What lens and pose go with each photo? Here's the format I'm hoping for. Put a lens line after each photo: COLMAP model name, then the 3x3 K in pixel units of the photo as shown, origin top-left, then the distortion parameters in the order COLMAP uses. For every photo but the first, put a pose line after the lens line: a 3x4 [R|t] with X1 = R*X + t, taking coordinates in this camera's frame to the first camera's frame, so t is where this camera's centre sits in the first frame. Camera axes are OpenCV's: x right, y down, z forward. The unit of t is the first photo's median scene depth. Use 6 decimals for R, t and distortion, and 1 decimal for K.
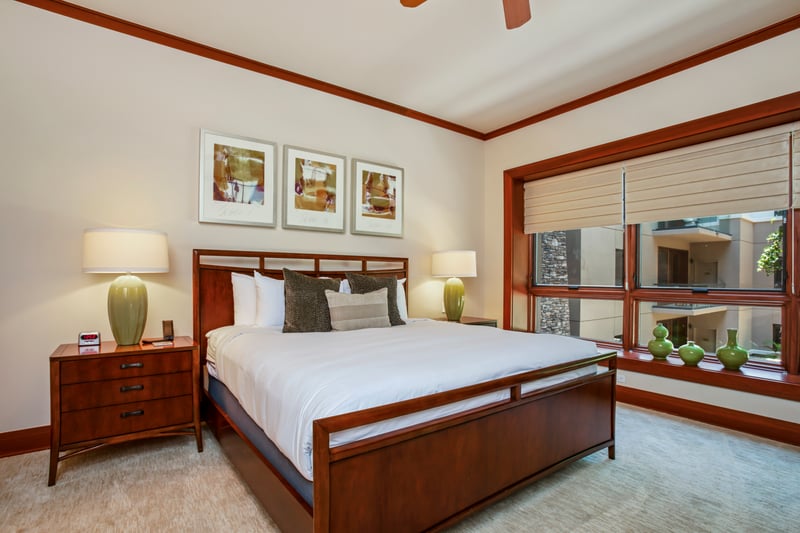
lens RADIAL K [[402.8, 0, 399.3], [0, 402.8, 286.0], [0, 0, 1]] dist [0.000227, 0.000055]
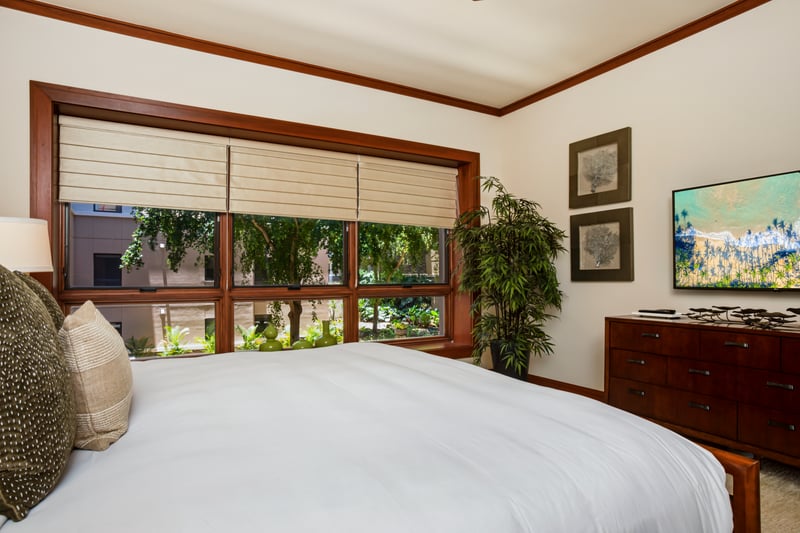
lens RADIAL K [[475.6, 0, 400.0], [0, 475.6, 266.5], [0, 0, 1]] dist [0.000473, -0.000074]
pose [[0.121195, 0.015815, 0.992503, -0.432194], [0.021537, 0.999596, -0.018558, -0.013016], [-0.992395, 0.023624, 0.120805, 0.577973]]
